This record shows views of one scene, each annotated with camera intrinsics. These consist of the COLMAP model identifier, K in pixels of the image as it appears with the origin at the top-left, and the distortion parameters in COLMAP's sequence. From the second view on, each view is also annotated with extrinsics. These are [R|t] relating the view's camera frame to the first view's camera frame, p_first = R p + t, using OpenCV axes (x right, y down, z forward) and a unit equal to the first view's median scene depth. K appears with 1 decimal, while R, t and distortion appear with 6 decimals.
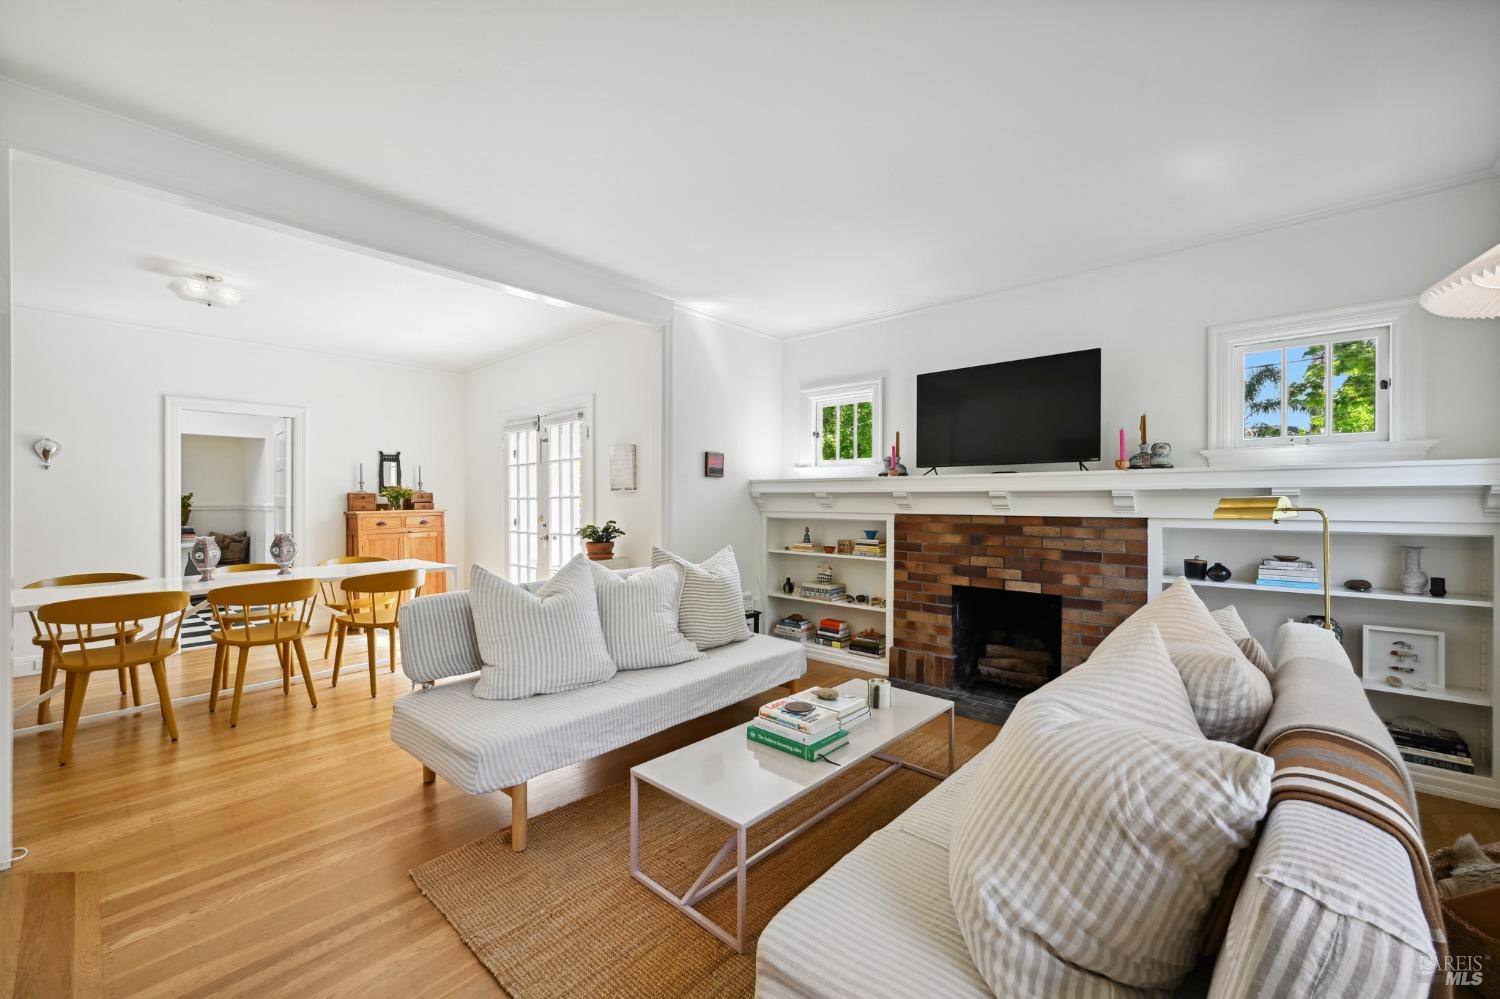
lens RADIAL K [[594.9, 0, 745.2], [0, 594.9, 501.8], [0, 0, 1]] dist [-0.001599, -0.000236]
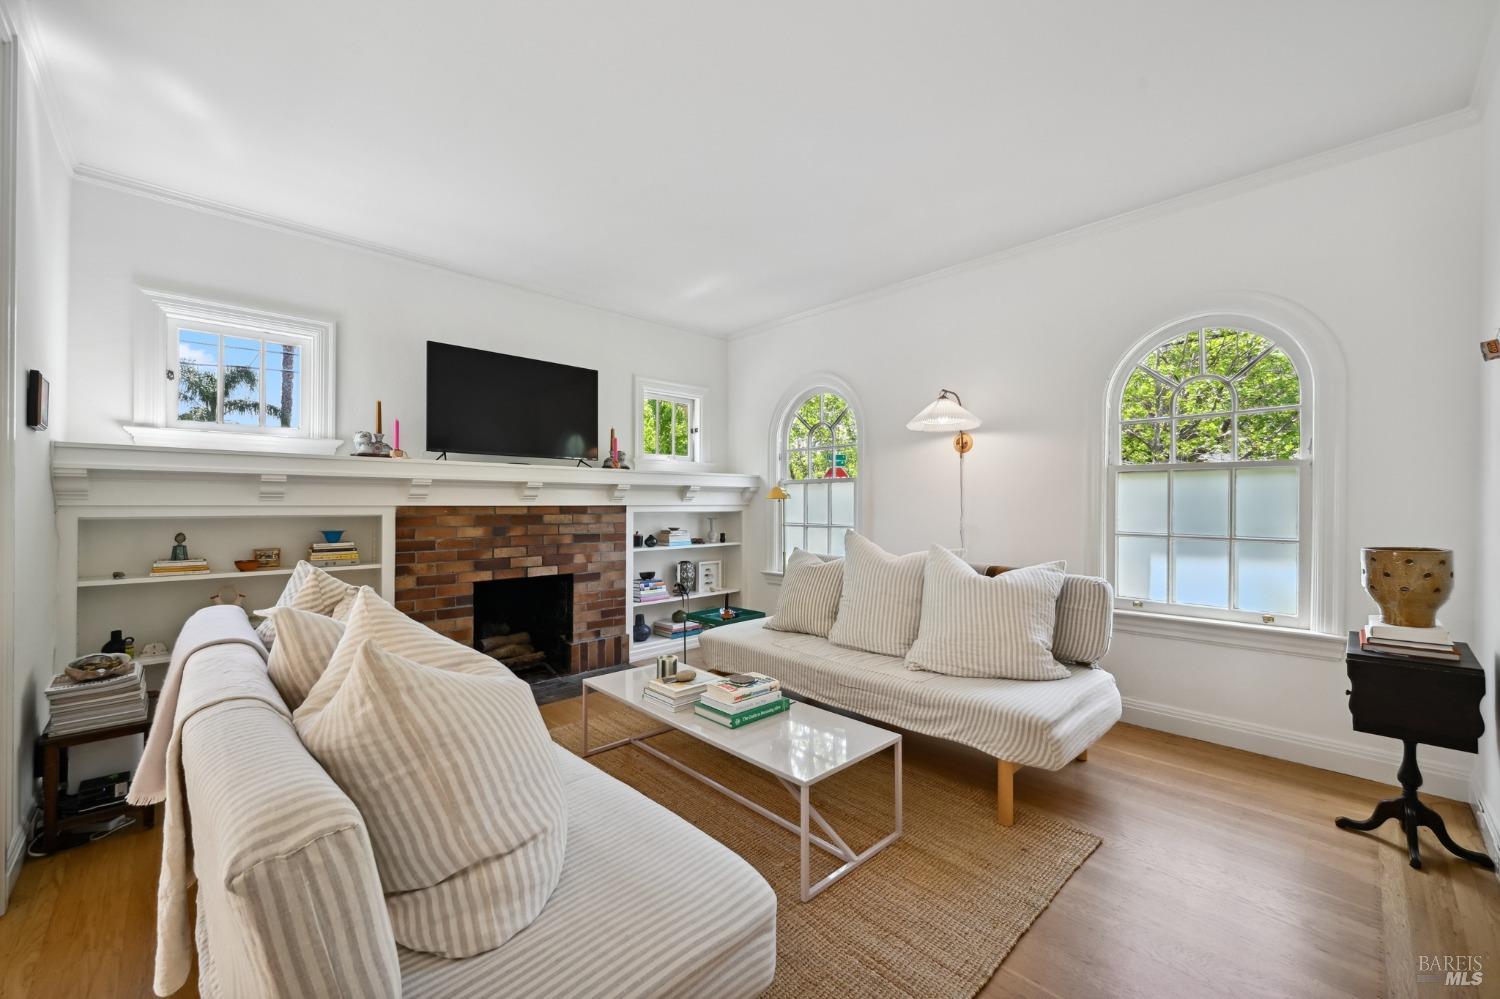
lens RADIAL K [[589.4, 0, 754.5], [0, 589.4, 499.7], [0, 0, 1]] dist [-0.000451, -0.000004]
pose [[0.067502, 0.003291, 0.997714, -0.526928], [-0.000207, 0.999995, -0.003285, 0.014880], [-0.997719, 0.000015, 0.067502, 0.497435]]
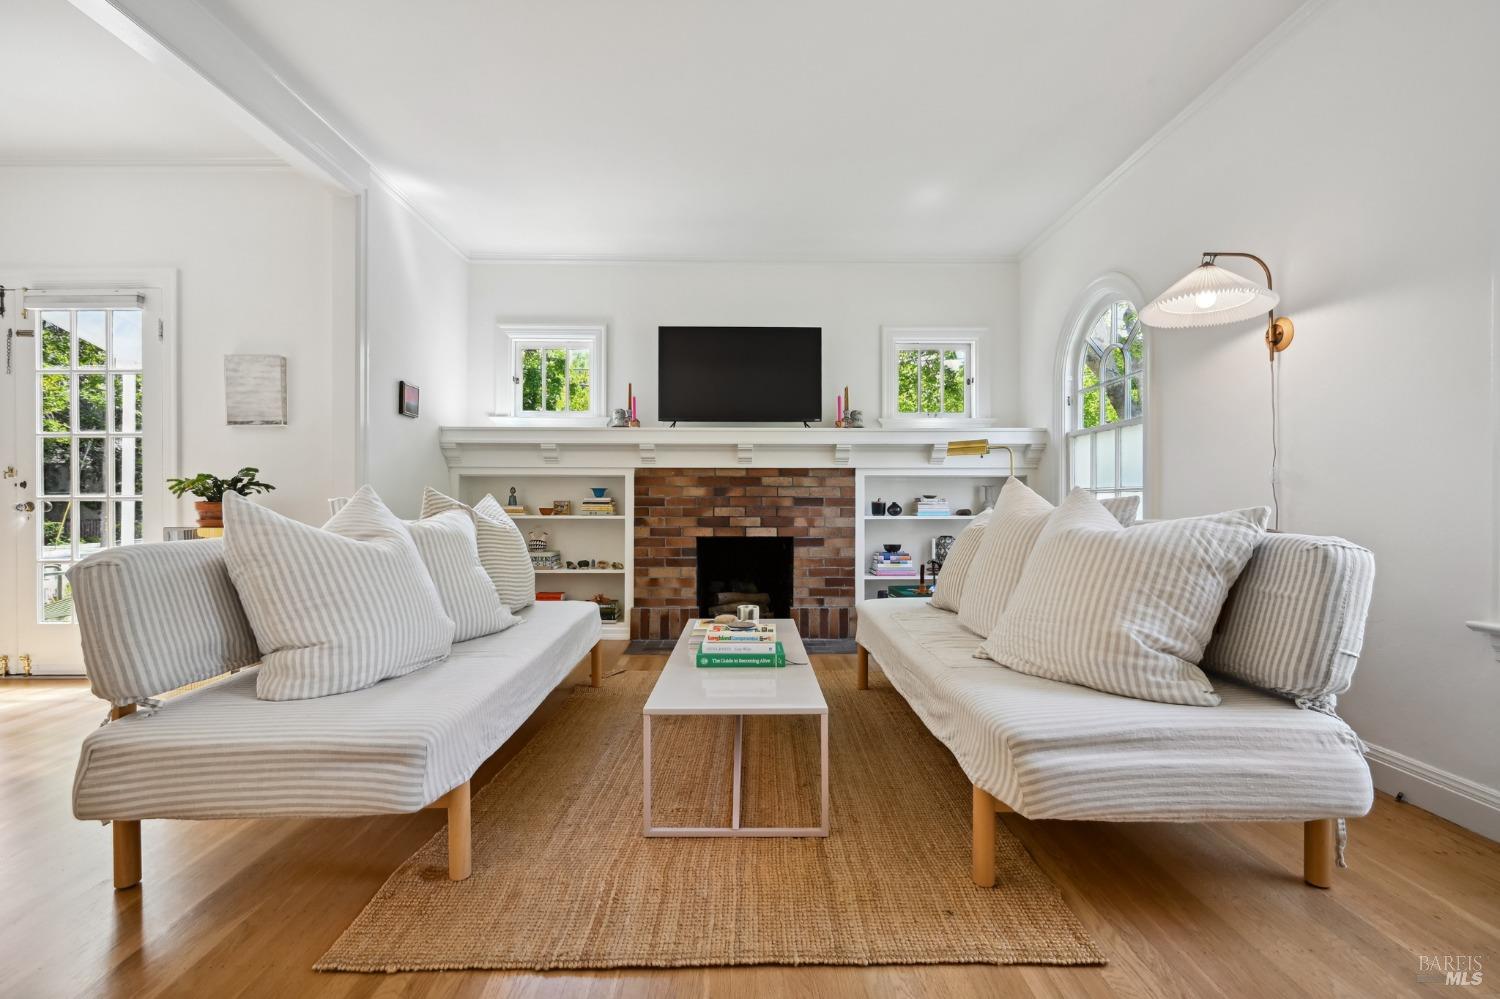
lens RADIAL K [[654.3, 0, 750.0], [0, 654.3, 499.5], [0, 0, 1]] dist [-0.001628, -0.000092]
pose [[0.732635, -0.000534, 0.680621, -0.345702], [0.002824, 0.999993, -0.002255, 0.077746], [-0.680615, 0.003574, 0.732632, 0.111555]]
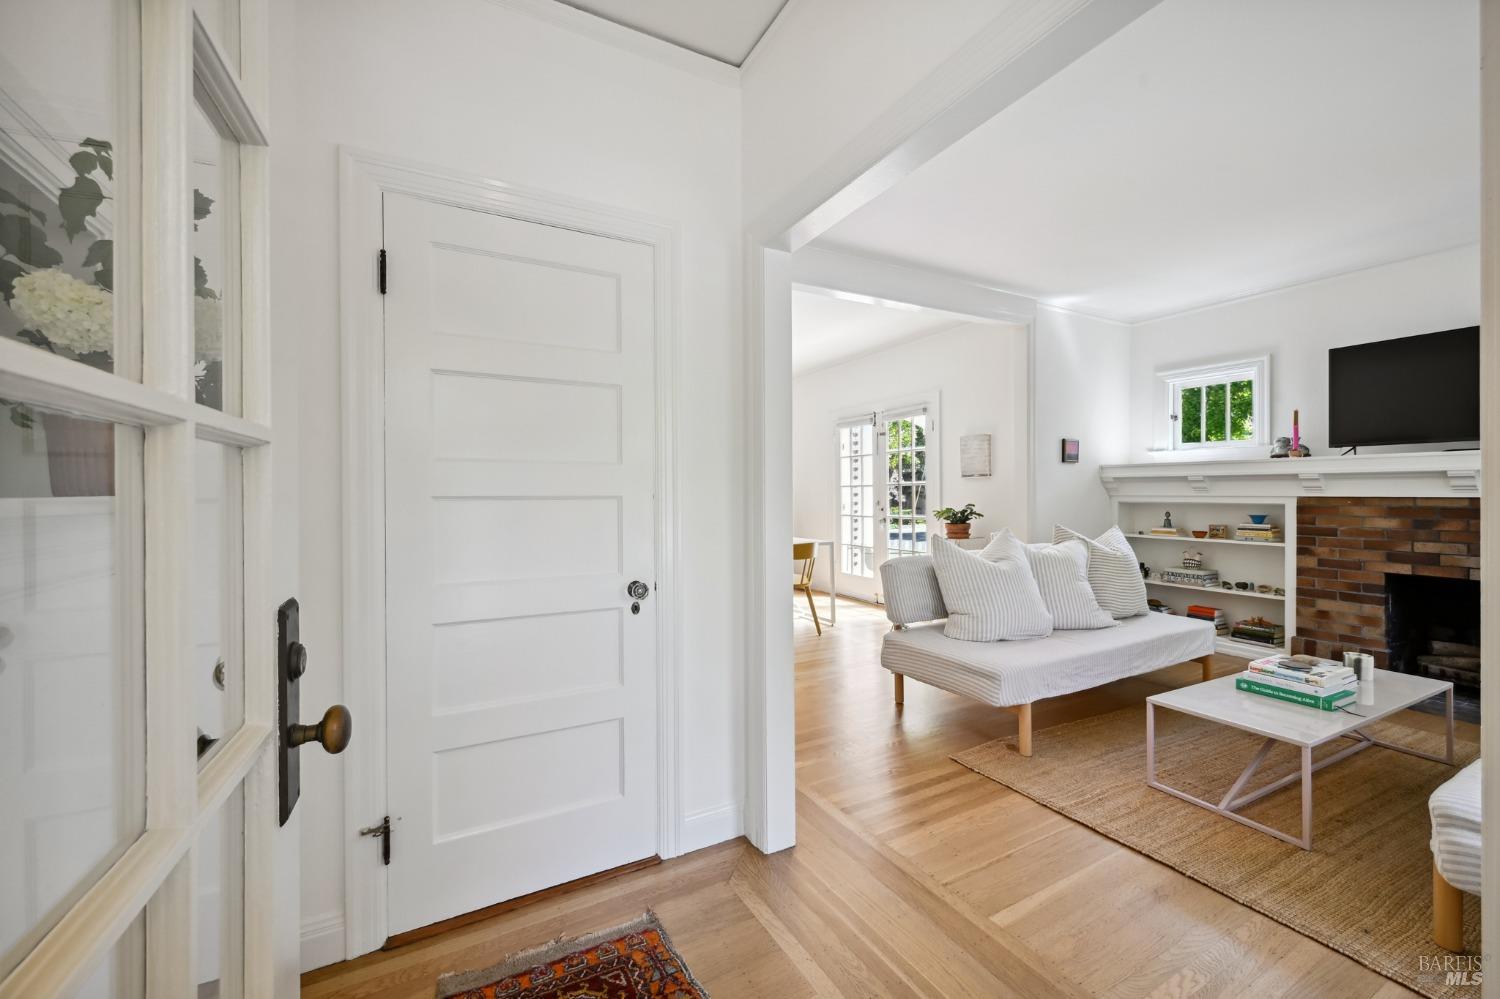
lens RADIAL K [[599.5, 0, 741.7], [0, 599.5, 492.4], [0, 0, 1]] dist [0.000259, 0.000019]
pose [[0.939500, -0.004654, -0.342518, -0.270096], [0.004063, 0.999989, -0.002443, 0.012576], [0.342525, 0.000904, 0.939508, -0.218735]]
